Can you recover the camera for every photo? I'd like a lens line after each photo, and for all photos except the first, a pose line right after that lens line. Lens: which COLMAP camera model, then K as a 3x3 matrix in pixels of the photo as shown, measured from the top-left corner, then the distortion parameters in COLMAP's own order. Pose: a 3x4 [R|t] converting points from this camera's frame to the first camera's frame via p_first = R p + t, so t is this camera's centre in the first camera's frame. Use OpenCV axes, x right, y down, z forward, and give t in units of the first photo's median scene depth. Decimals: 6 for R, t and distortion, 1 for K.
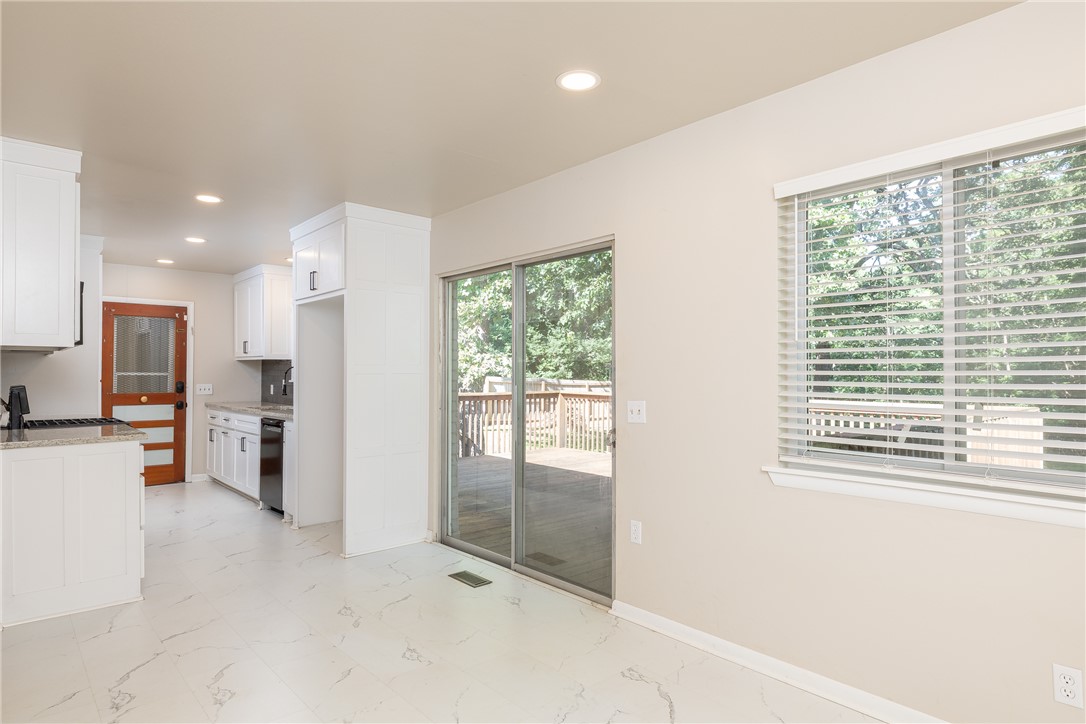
lens RADIAL K [[613.8, 0, 543.4], [0, 613.8, 367.0], [0, 0, 1]] dist [-0.002508, -0.003837]
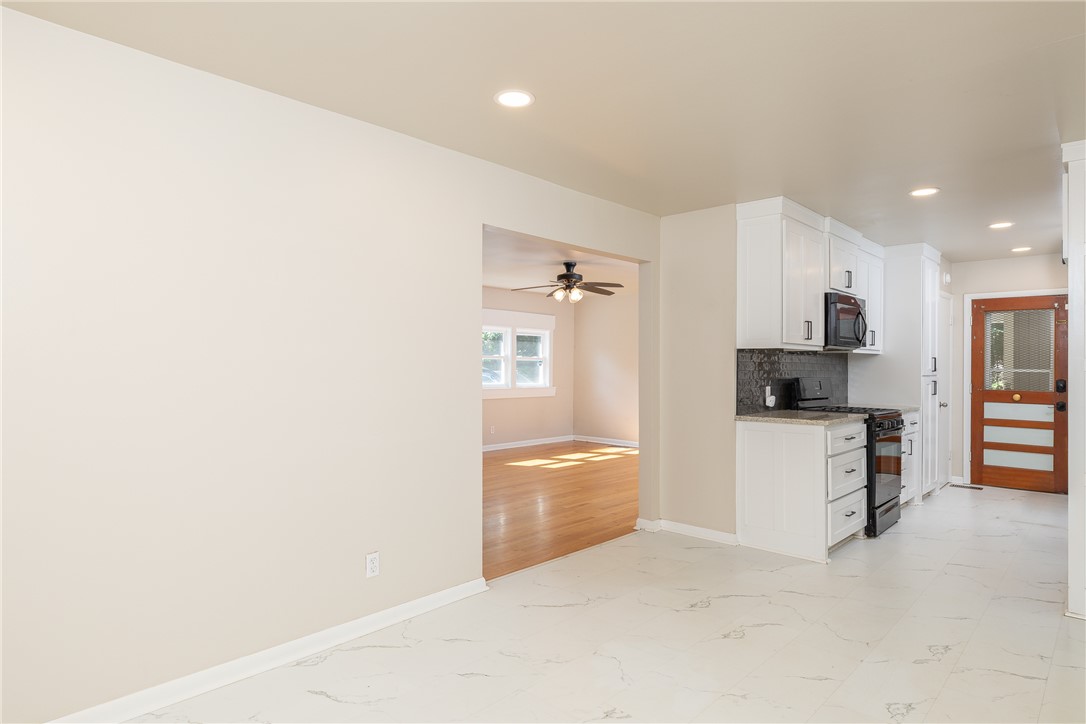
lens RADIAL K [[613.8, 0, 535.3], [0, 613.8, 362.0], [0, 0, 1]] dist [-0.002508, -0.003837]
pose [[0.084998, -0.005961, -0.996363, 0.229538], [0.002332, 0.999981, -0.005784, 0.001835], [0.996378, -0.001831, 0.085011, 0.178173]]
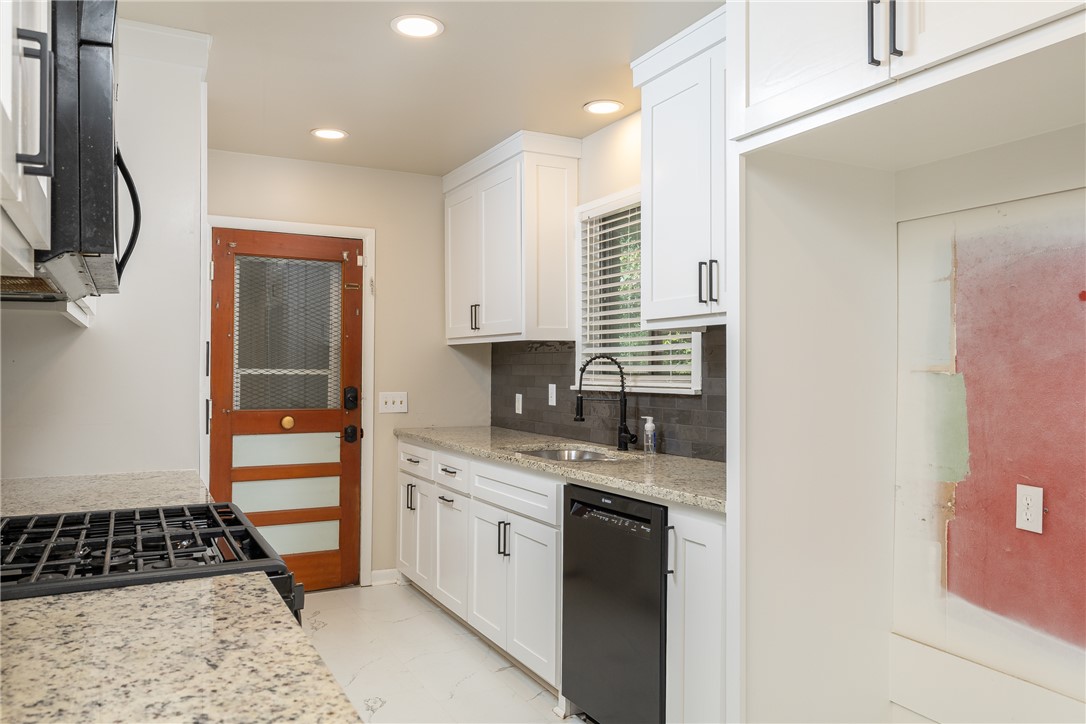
lens RADIAL K [[781.7, 0, 544.4], [0, 781.7, 364.8], [0, 0, 1]] dist [-0.004265, -0.001560]
pose [[0.972348, -0.001716, -0.233531, -0.298337], [0.002372, 0.999994, 0.002532, 0.004382], [0.233525, -0.003016, 0.972346, 0.427681]]
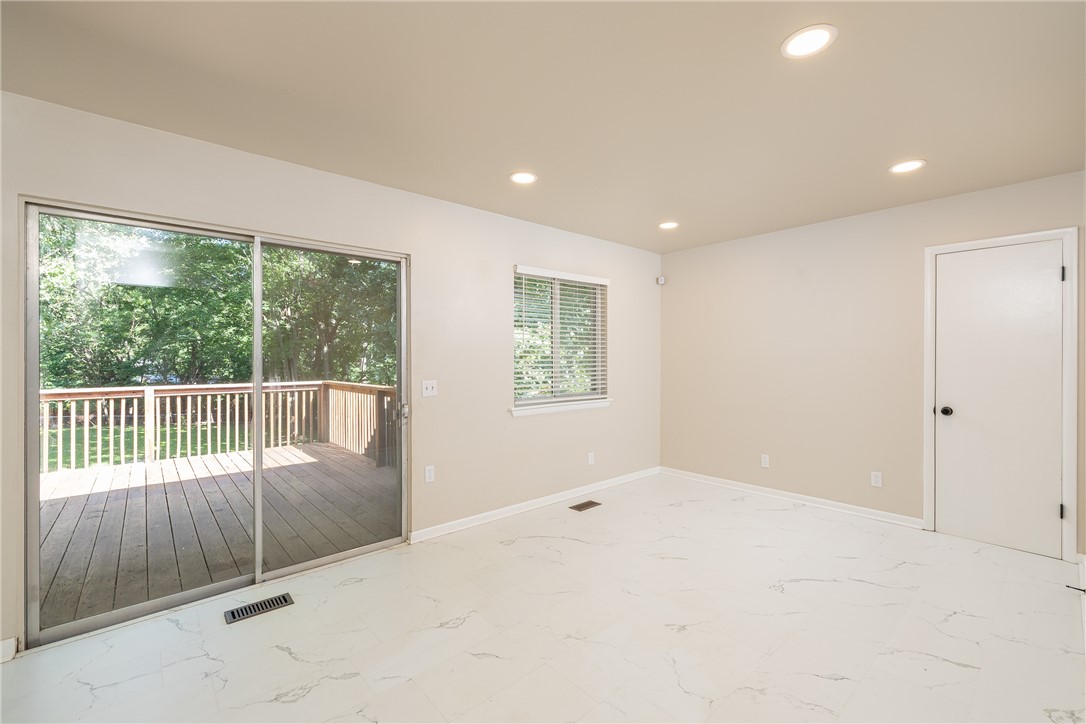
lens RADIAL K [[458.0, 0, 535.9], [0, 458.0, 360.1], [0, 0, 1]] dist [-0.000820, 0.001069]
pose [[0.013198, -0.001622, 0.999912, -0.409198], [-0.004747, 0.999987, 0.001685, 0.002795], [-0.999902, -0.004769, 0.013190, 0.342215]]
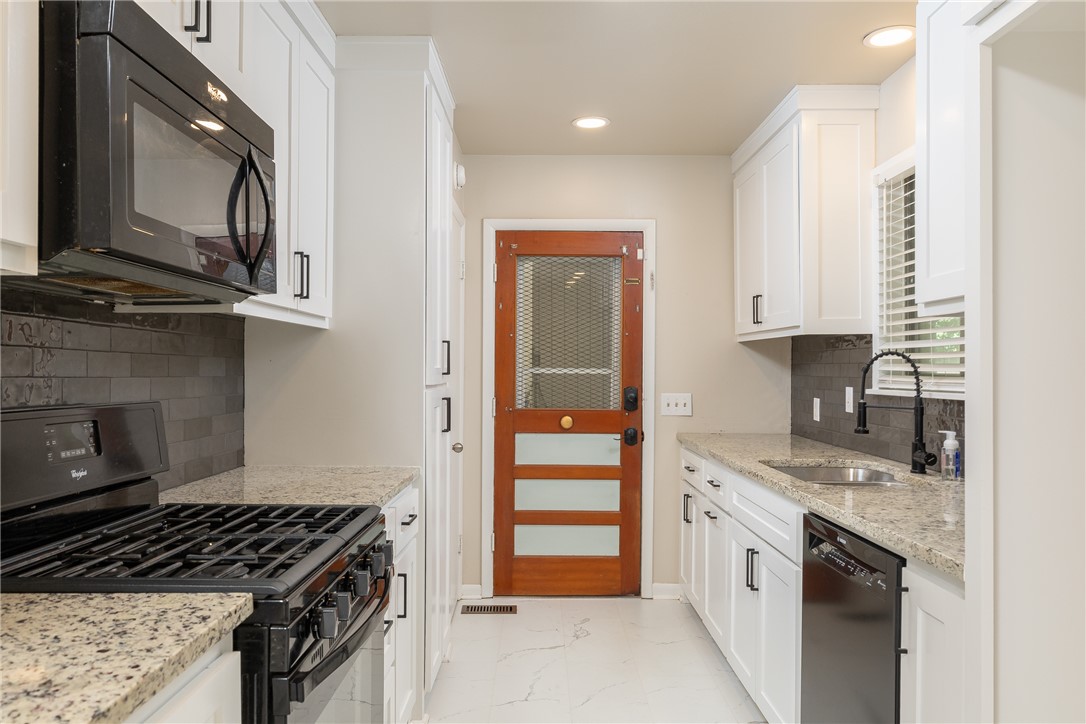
lens RADIAL K [[781.7, 0, 543.2], [0, 781.7, 365.2], [0, 0, 1]] dist [-0.004265, -0.001560]
pose [[0.752274, -0.002110, -0.658847, -0.249440], [0.003913, 0.999992, 0.001265, 0.005590], [0.658839, -0.003529, 0.752276, 0.512712]]
